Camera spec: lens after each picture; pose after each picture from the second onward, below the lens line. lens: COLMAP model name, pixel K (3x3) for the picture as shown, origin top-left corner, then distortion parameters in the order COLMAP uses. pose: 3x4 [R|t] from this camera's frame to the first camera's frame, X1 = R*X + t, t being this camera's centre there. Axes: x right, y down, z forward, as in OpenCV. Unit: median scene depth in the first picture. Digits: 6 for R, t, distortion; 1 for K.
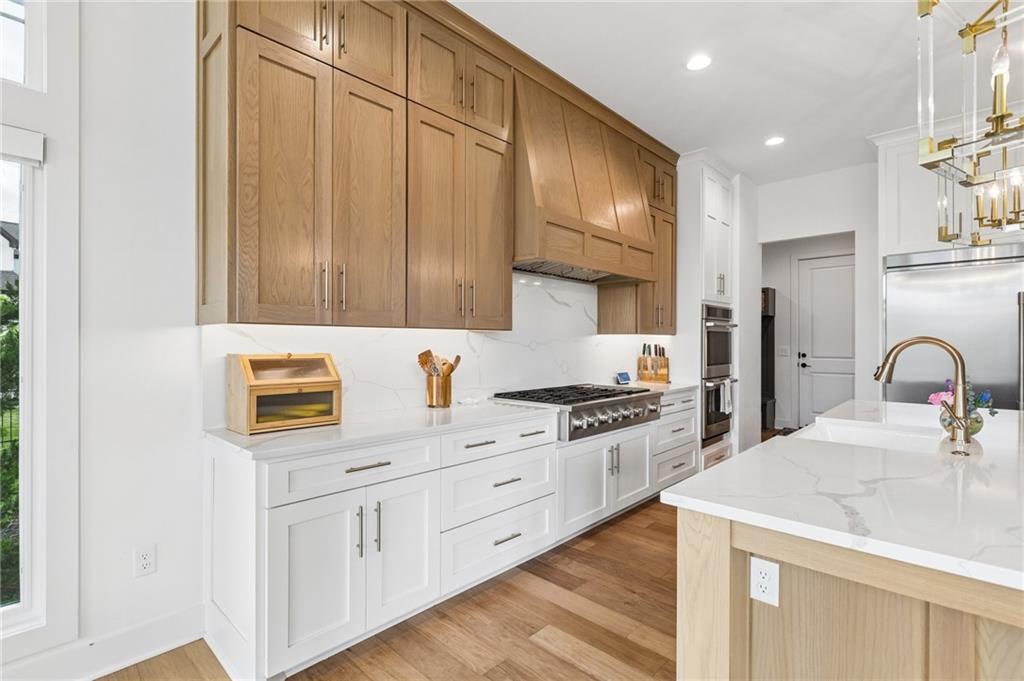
lens RADIAL K [[479.9, 0, 500.9], [0, 479.9, 343.8], [0, 0, 1]] dist [-0.000981, -0.000688]
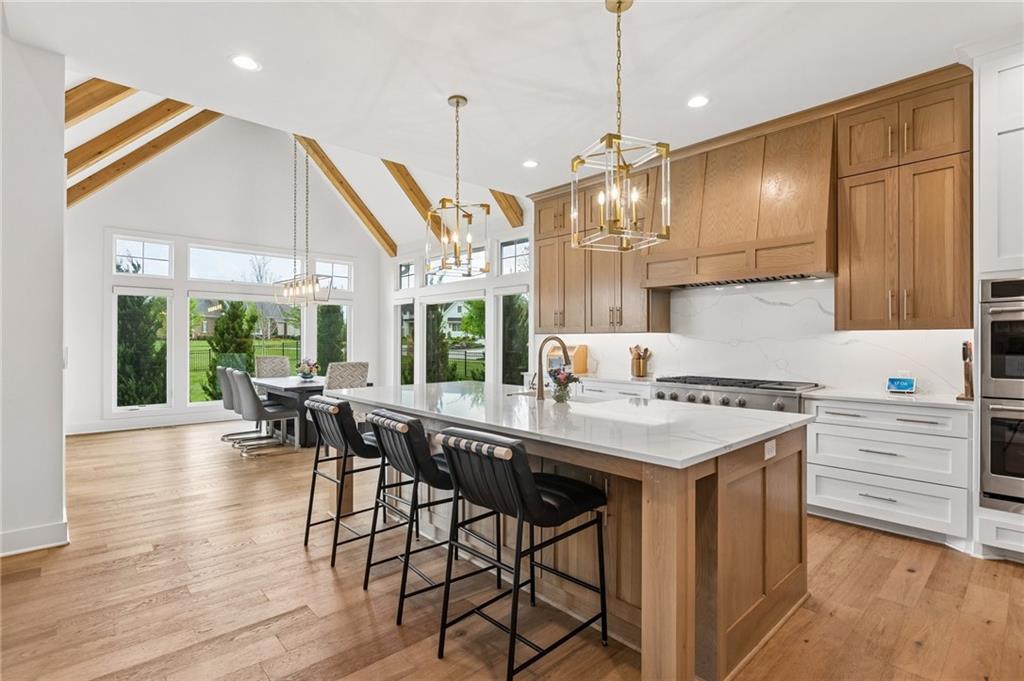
lens RADIAL K [[500.5, 0, 480.4], [0, 500.5, 340.6], [0, 0, 1]] dist [-0.002437, -0.001294]
pose [[-0.094772, 0.001750, -0.995498, 1.620458], [-0.001222, 0.999997, 0.001874, -0.004215], [0.995498, 0.001394, -0.094769, 0.561123]]
